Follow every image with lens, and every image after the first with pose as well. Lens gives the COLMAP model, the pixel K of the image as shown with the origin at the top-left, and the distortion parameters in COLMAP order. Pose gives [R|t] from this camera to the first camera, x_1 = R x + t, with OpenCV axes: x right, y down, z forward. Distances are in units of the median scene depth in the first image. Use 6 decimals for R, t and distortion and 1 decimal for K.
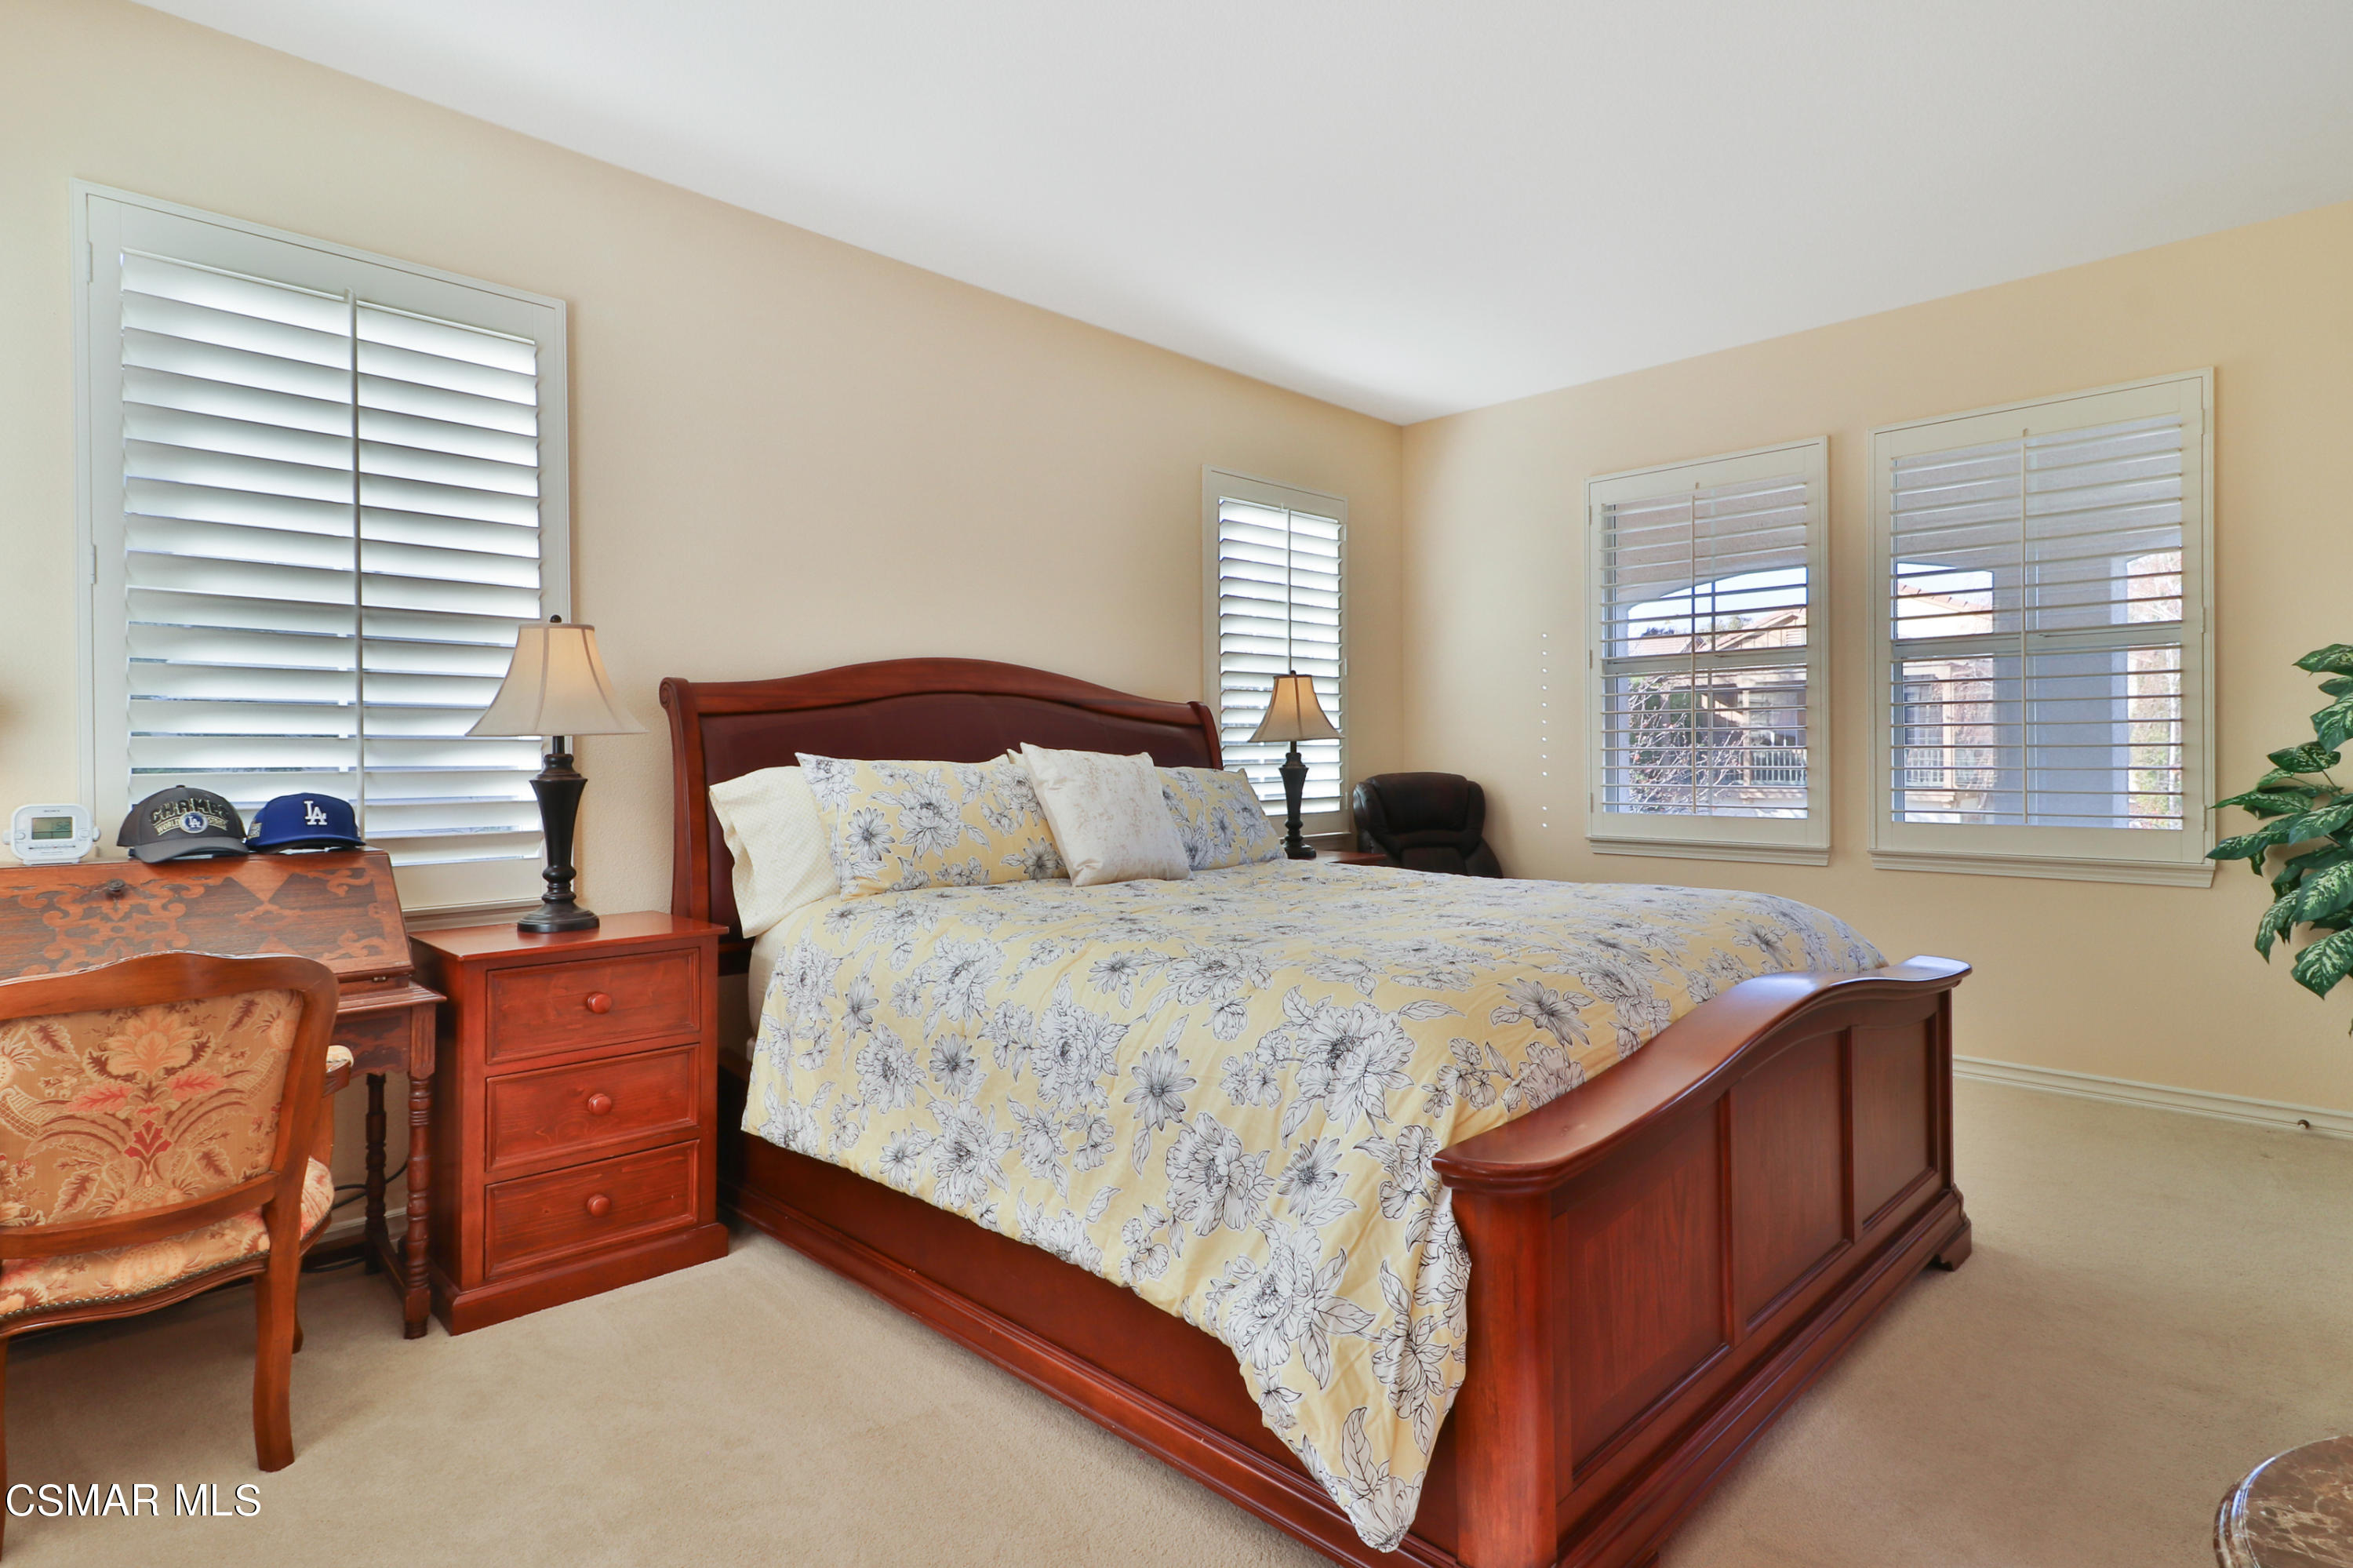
lens RADIAL K [[1246.1, 0, 1176.5], [0, 1246.1, 784.0], [0, 0, 1]] dist [0.013803, -0.000312]
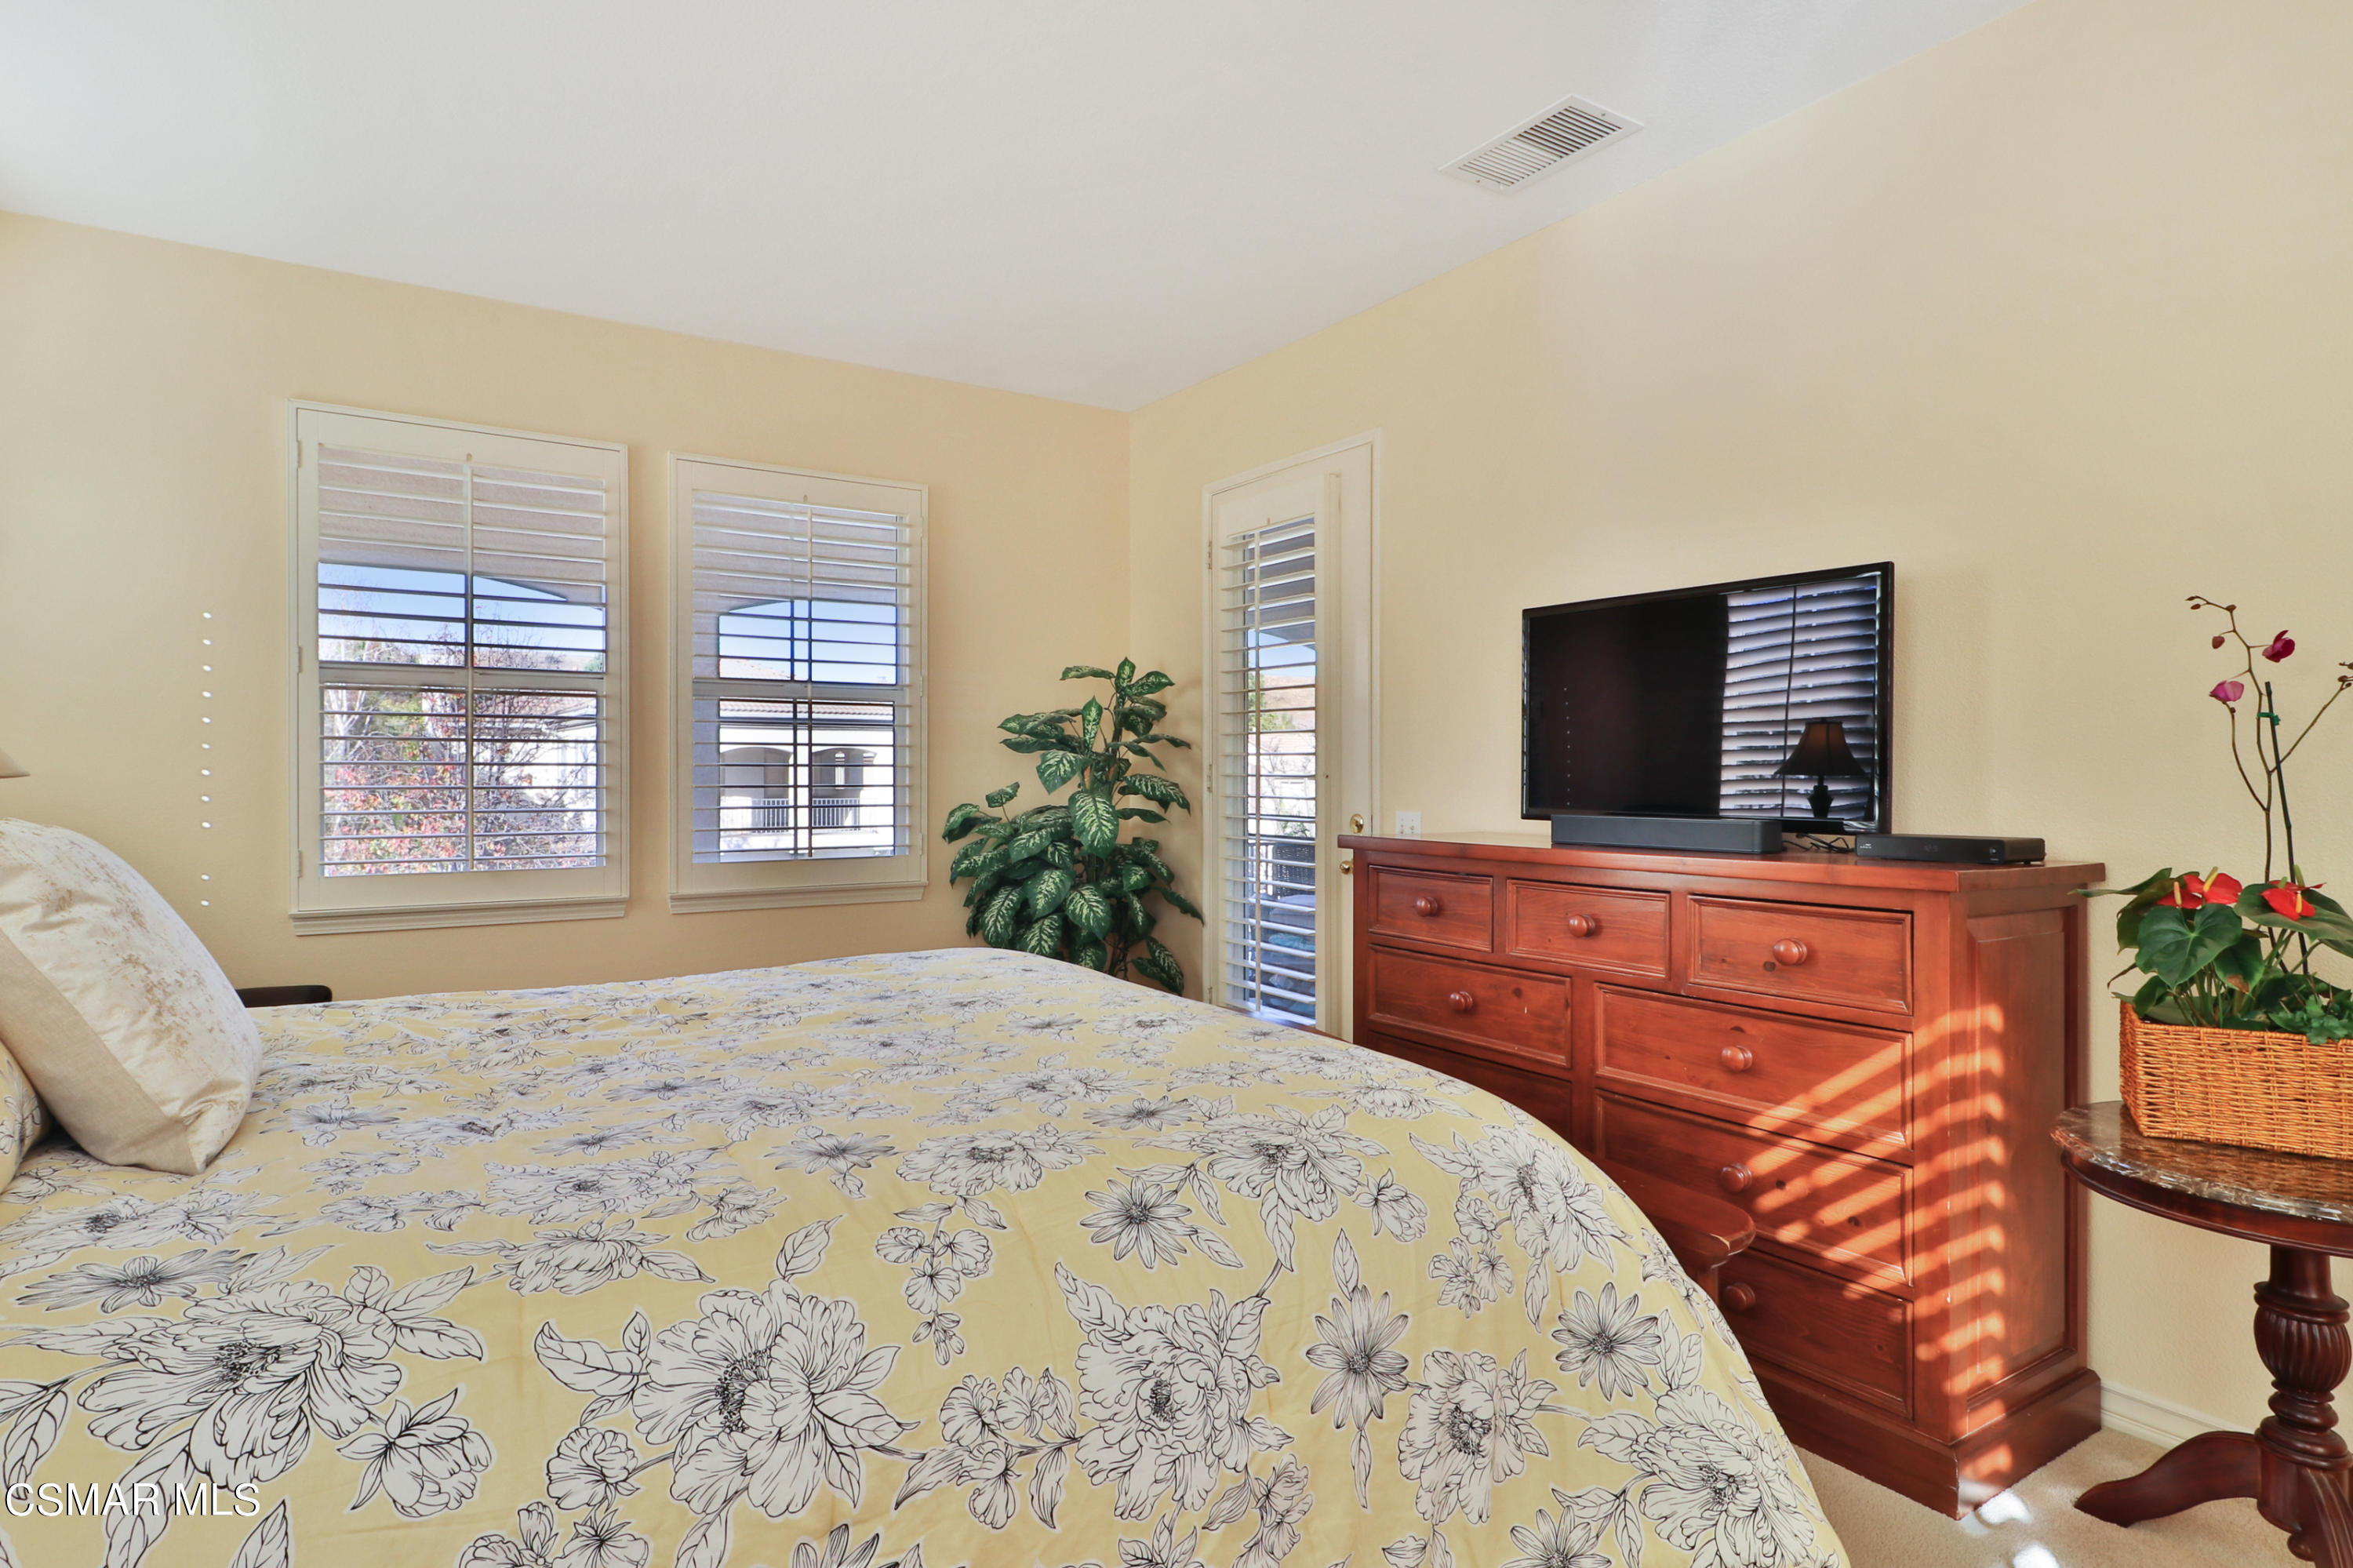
lens RADIAL K [[1246.1, 0, 1176.5], [0, 1246.1, 784.0], [0, 0, 1]] dist [0.013803, -0.000312]
pose [[0.211519, -0.004864, 0.977362, -0.613098], [0.018560, 0.999827, 0.000959, -0.051486], [-0.977198, 0.017937, 0.211573, 0.874722]]
